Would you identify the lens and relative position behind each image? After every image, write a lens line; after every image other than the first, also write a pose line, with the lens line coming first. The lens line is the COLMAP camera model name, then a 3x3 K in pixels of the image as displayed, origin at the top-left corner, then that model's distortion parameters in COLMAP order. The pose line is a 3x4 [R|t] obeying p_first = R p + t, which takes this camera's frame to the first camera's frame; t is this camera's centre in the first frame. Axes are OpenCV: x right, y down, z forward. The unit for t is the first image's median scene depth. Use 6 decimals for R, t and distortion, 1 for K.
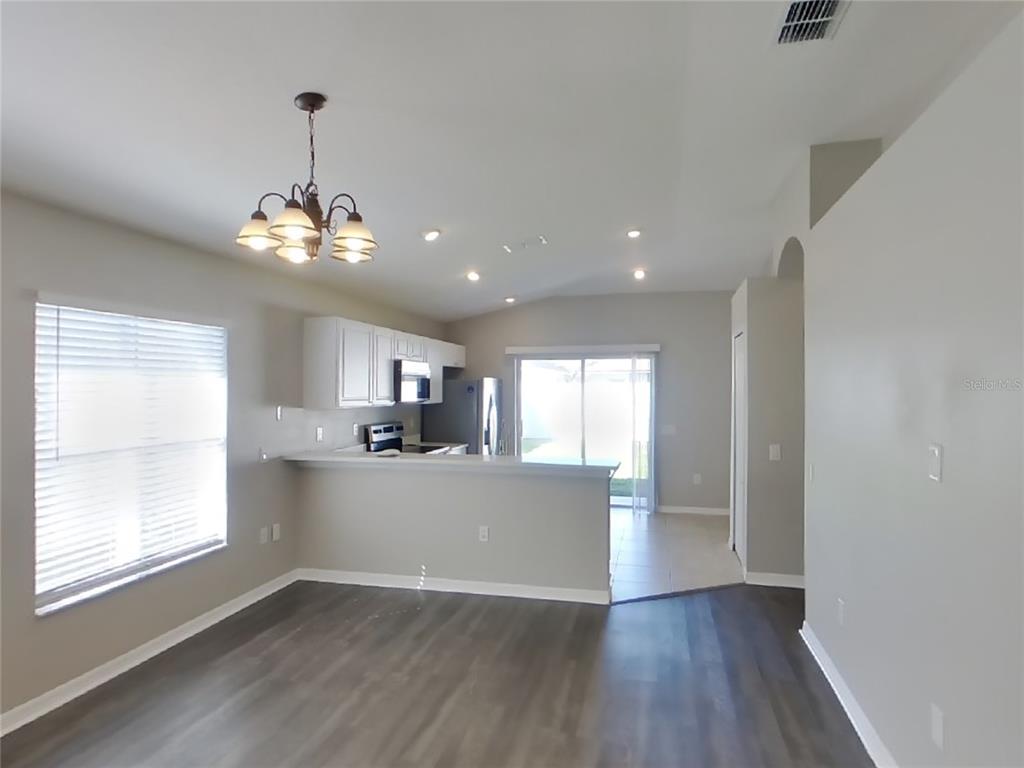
lens RADIAL K [[611.1, 0, 506.7], [0, 611.1, 388.1], [0, 0, 1]] dist [0.004187, 0.001147]
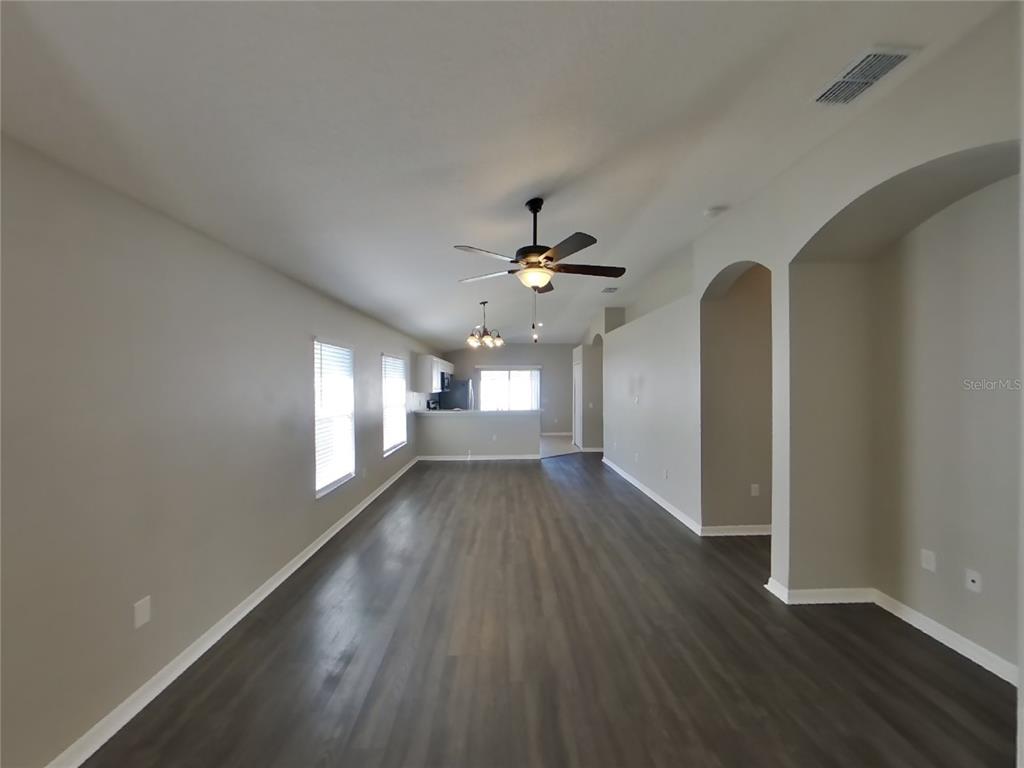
lens RADIAL K [[398.7, 0, 513.2], [0, 398.7, 388.9], [0, 0, 1]] dist [-0.000044, -0.000009]
pose [[0.959989, -0.008951, 0.279893, -0.309725], [0.005576, 0.999902, 0.012854, 0.001240], [-0.279981, -0.010779, 0.959945, -0.488939]]
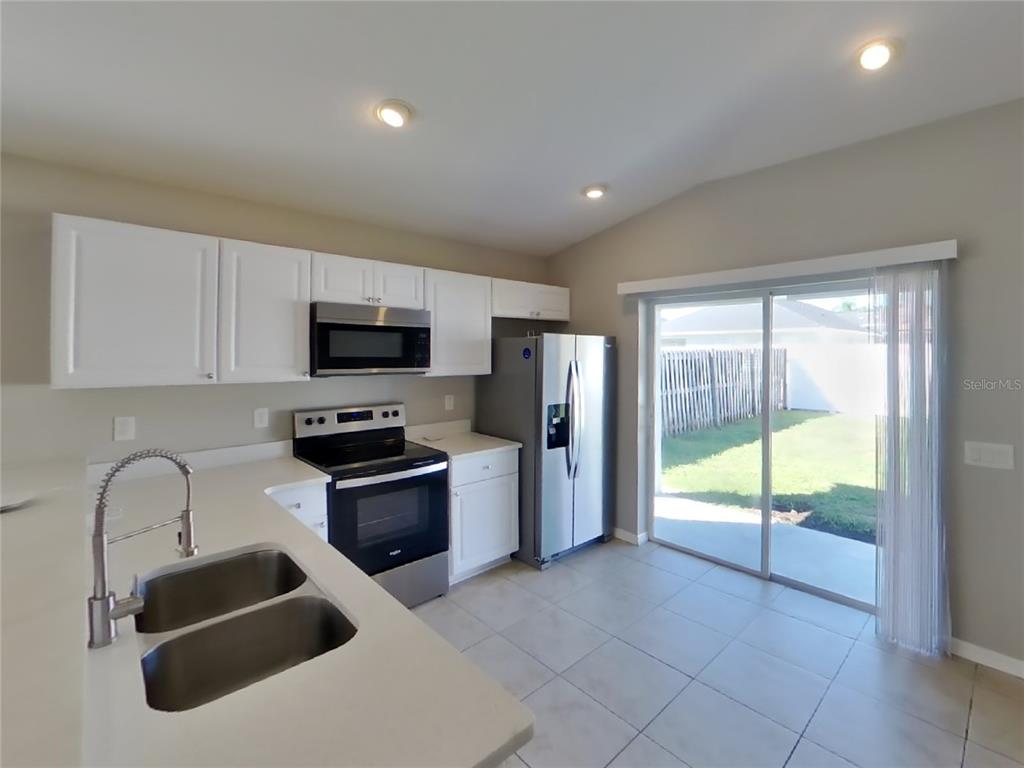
lens RADIAL K [[464.0, 0, 515.4], [0, 464.0, 353.1], [0, 0, 1]] dist [-0.000760, -0.000102]
pose [[0.835917, -0.000723, -0.548856, 0.186614], [0.001686, 0.999998, 0.001250, 0.001519], [0.548853, -0.001970, 0.835916, 0.625126]]
